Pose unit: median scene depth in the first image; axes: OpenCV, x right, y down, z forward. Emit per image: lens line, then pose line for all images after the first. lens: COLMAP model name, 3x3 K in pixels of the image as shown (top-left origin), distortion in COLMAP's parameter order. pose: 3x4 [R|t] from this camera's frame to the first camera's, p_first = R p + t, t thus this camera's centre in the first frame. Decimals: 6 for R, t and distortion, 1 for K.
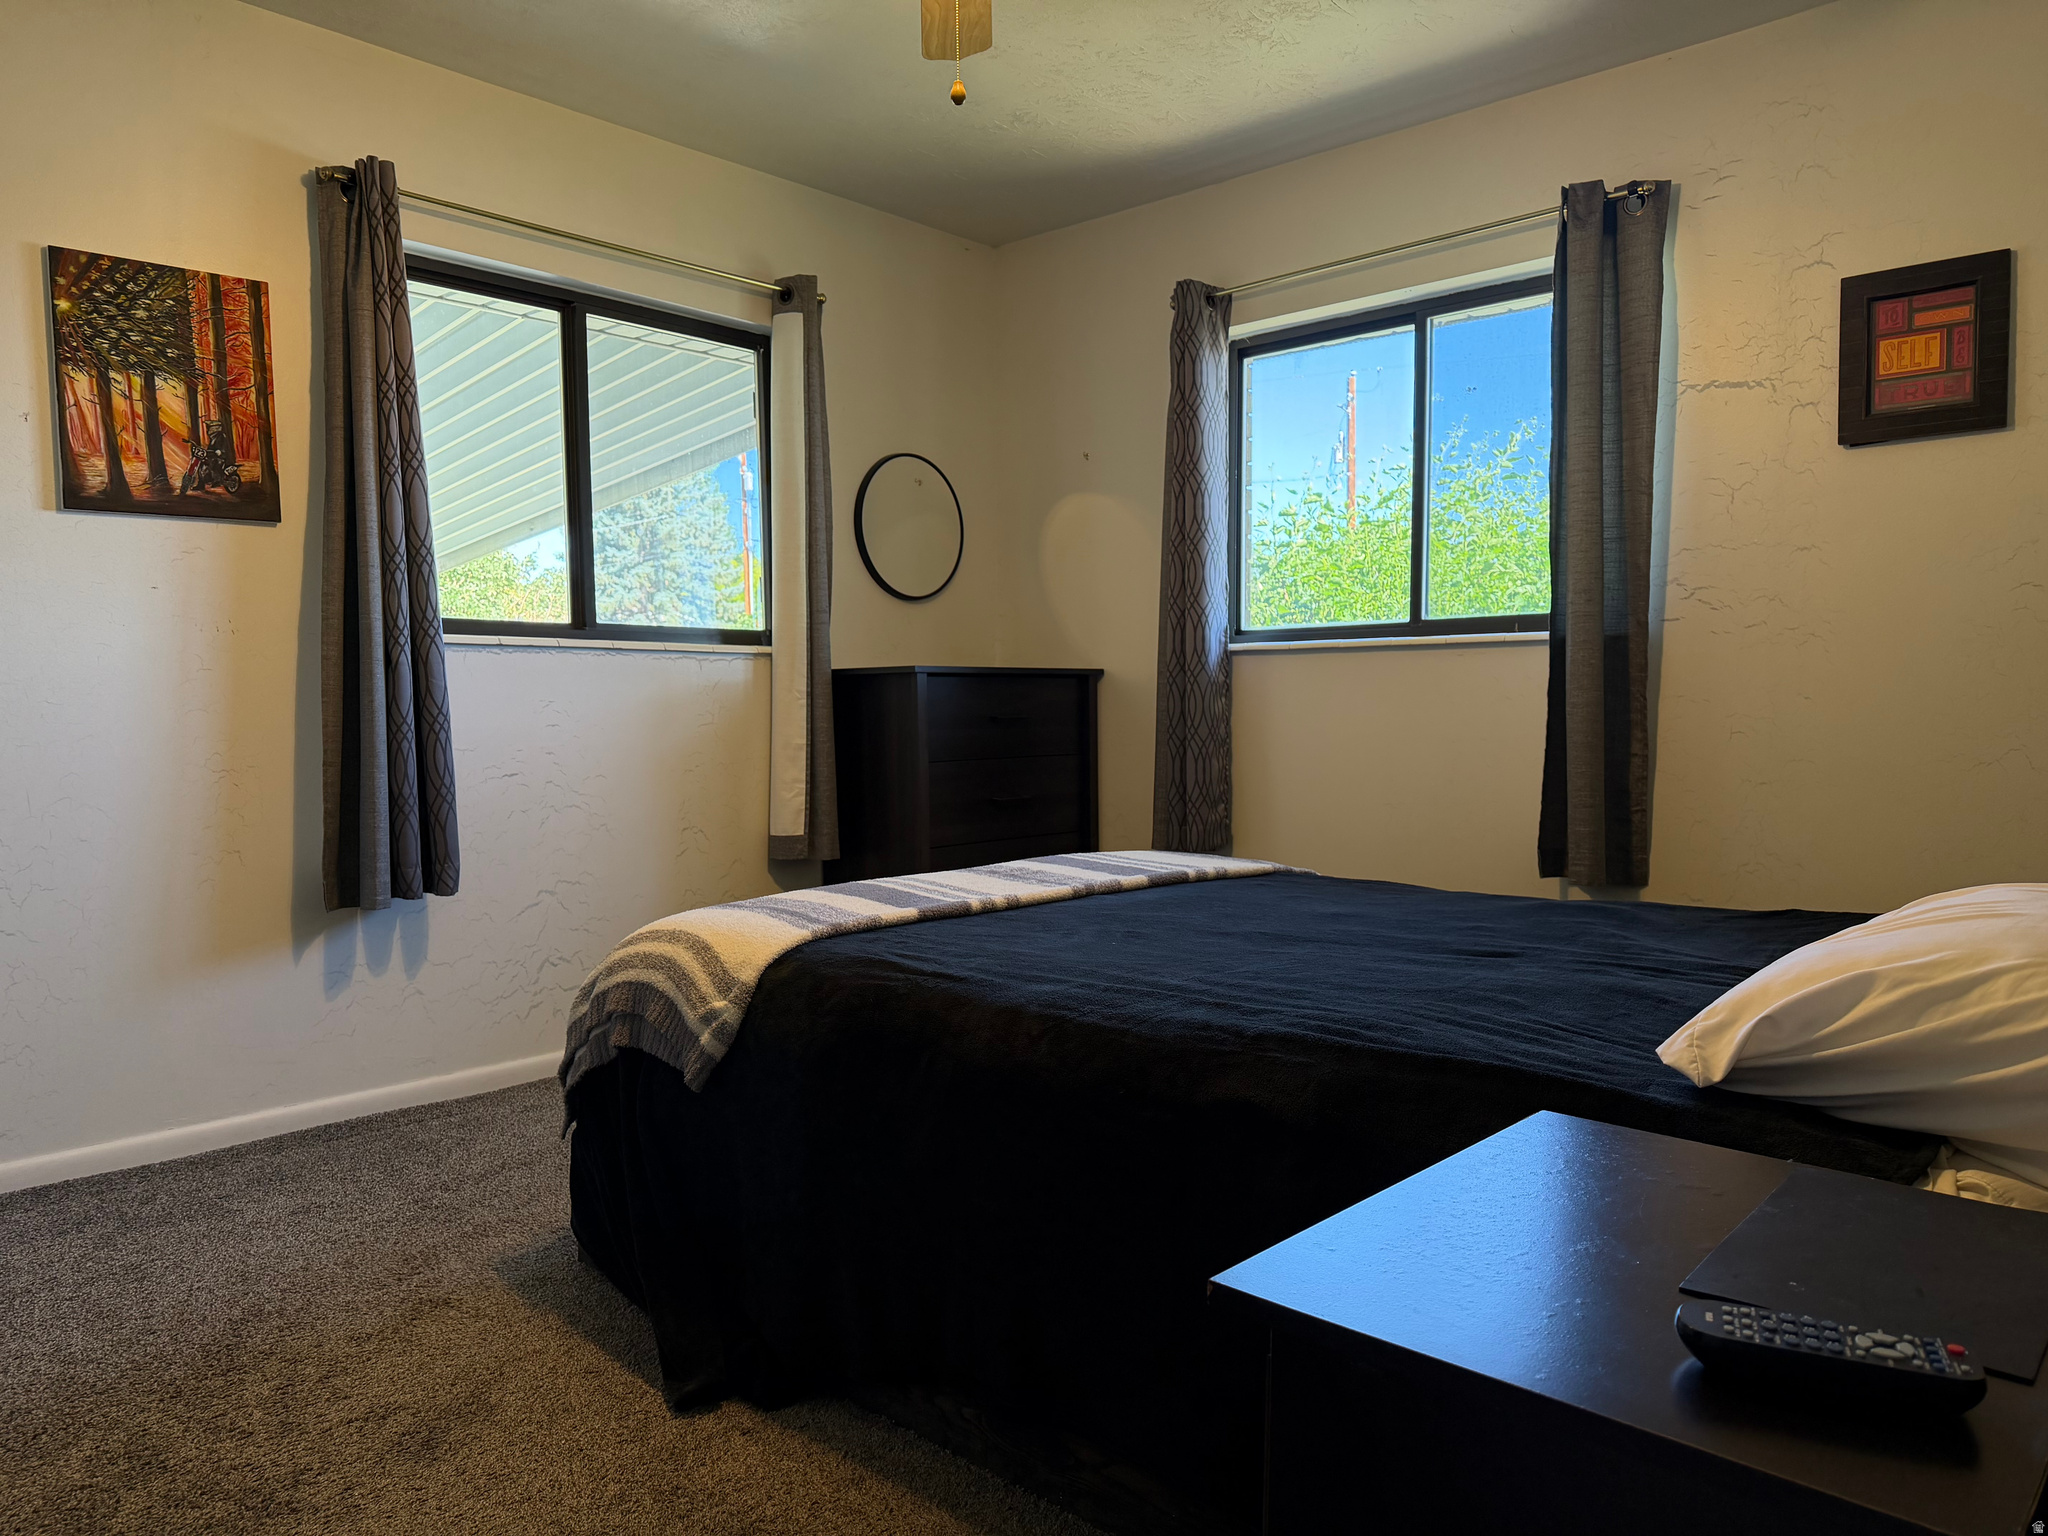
lens RADIAL K [[1447.2, 0, 1024.0], [0, 1447.2, 768.0], [0, 0, 1]] dist [0.021777, -0.061298]
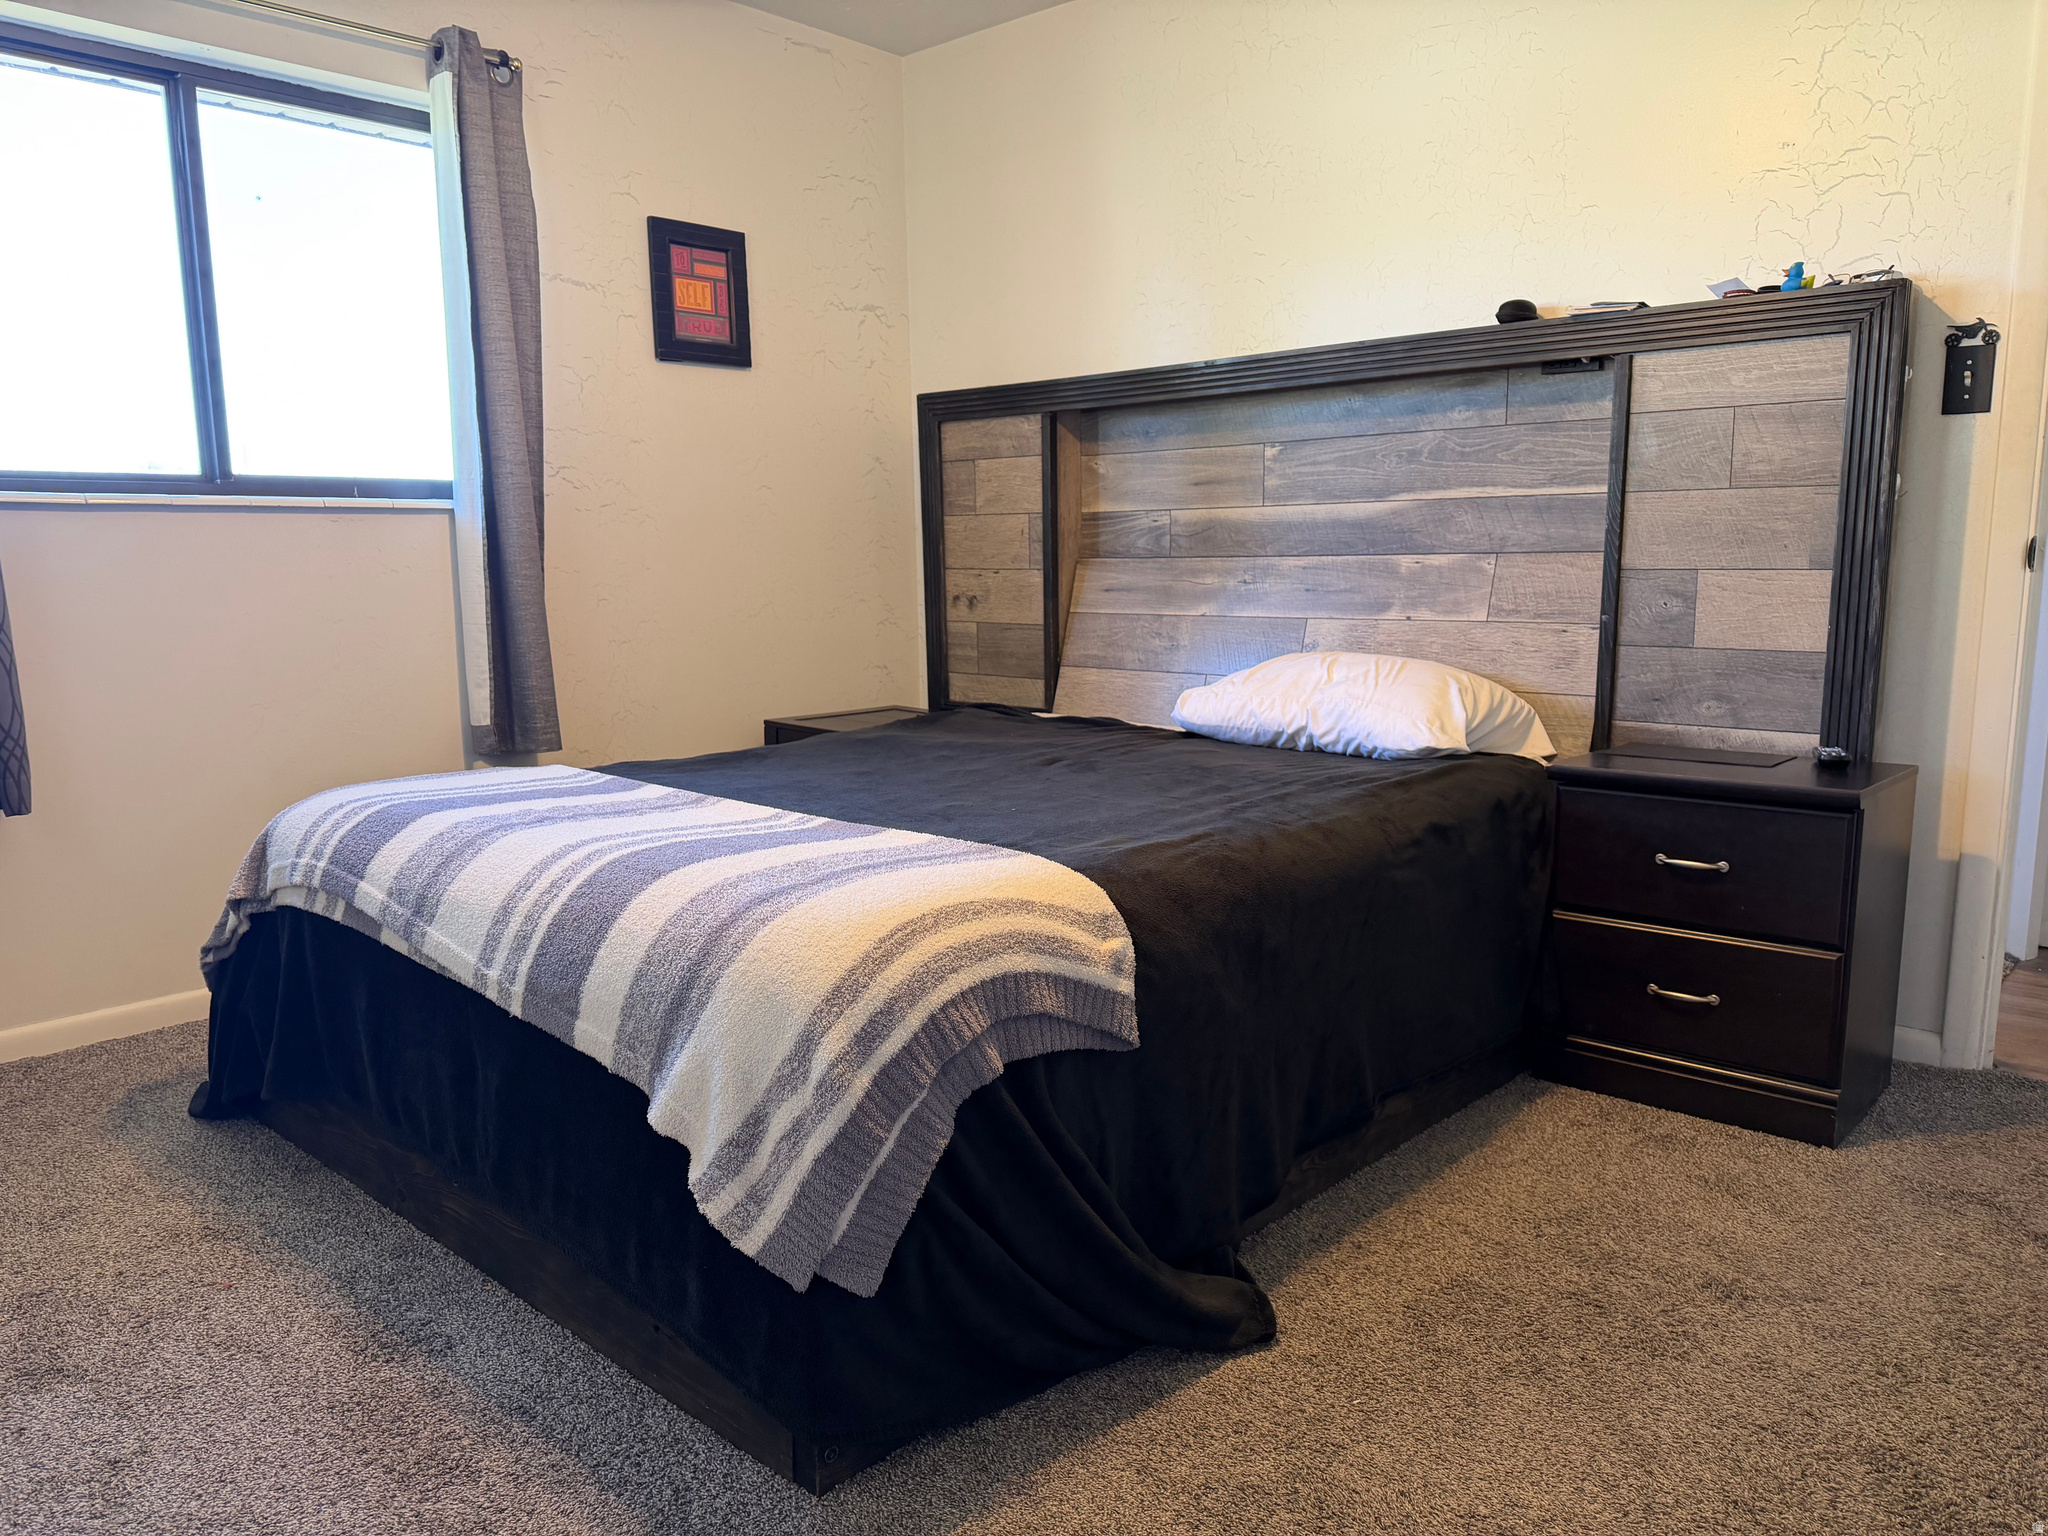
lens RADIAL K [[1435.2, 0, 1024.0], [0, 1435.2, 768.0], [0, 0, 1]] dist [0.042687, -0.056758]
pose [[-0.000214, -0.147688, 0.989034, -0.713521], [0.053017, 0.987641, 0.147492, -0.046699], [-0.998594, 0.052467, 0.007619, 0.724711]]
